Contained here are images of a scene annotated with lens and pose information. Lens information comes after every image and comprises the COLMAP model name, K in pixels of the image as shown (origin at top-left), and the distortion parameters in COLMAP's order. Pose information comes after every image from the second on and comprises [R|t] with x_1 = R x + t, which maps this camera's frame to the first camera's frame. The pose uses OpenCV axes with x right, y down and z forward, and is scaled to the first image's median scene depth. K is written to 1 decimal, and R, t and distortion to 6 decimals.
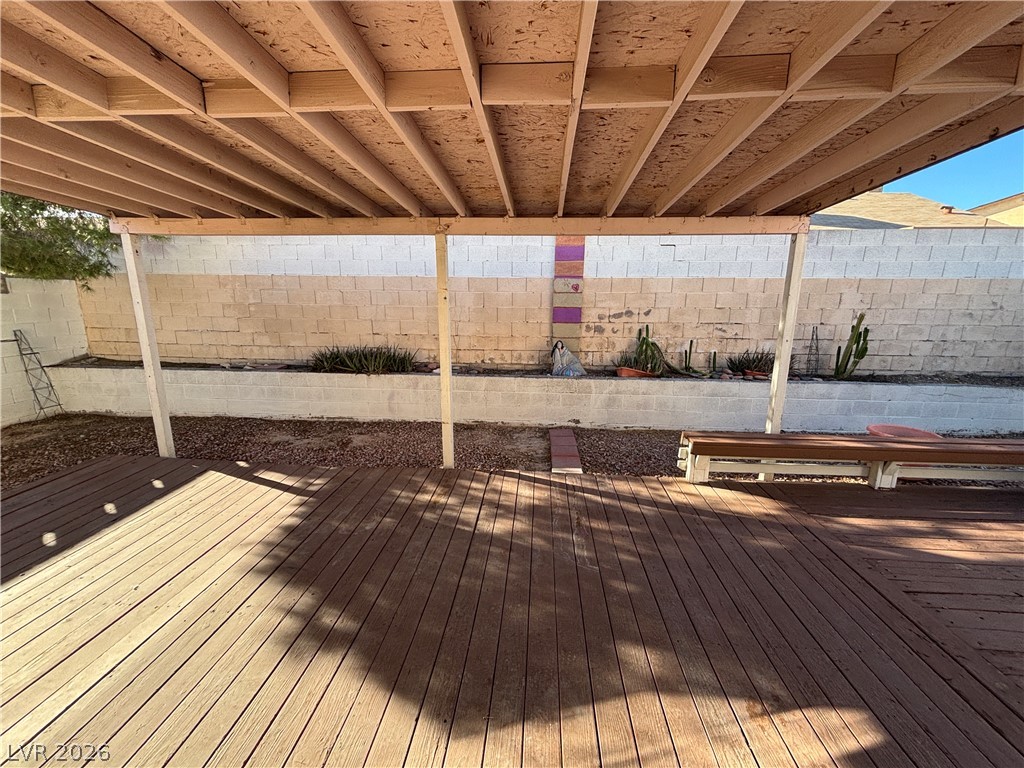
lens RADIAL K [[415.6, 0, 510.5], [0, 415.6, 381.6], [0, 0, 1]] dist [-0.000691, -0.000457]
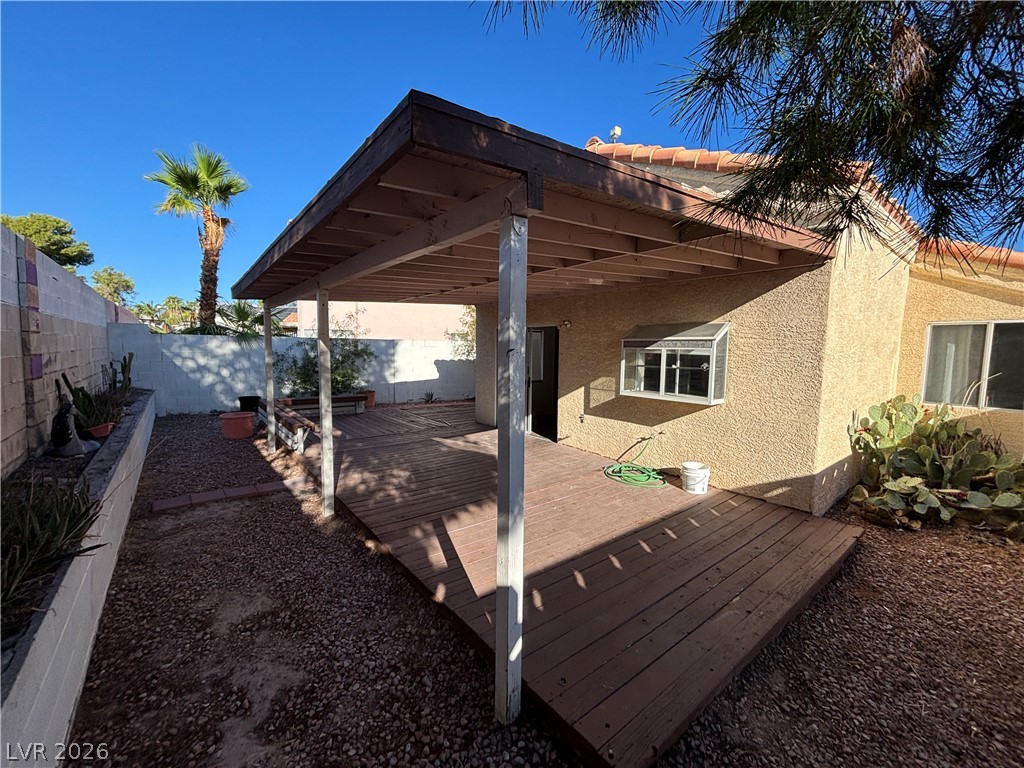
lens RADIAL K [[415.6, 0, 514.1], [0, 415.6, 384.0], [0, 0, 1]] dist [-0.000691, -0.000457]
pose [[-0.693475, -0.077949, 0.716252, -0.840375], [0.125045, 0.966022, 0.226199, -0.191673], [-0.709547, 0.246427, -0.660164, 0.905477]]
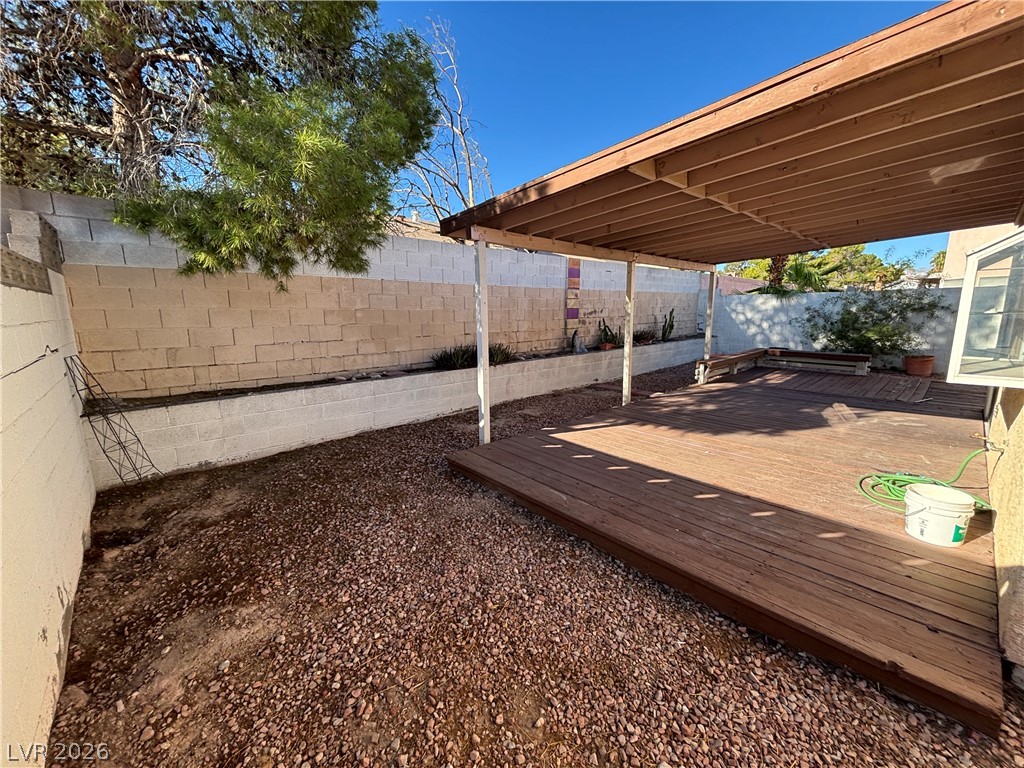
lens RADIAL K [[415.6, 0, 505.3], [0, 415.6, 386.5], [0, 0, 1]] dist [-0.000691, -0.000457]
pose [[0.685779, -0.146266, 0.712961, -1.149967], [0.159263, 0.986015, 0.049093, -0.010794], [-0.710170, 0.079882, 0.699483, 0.133757]]
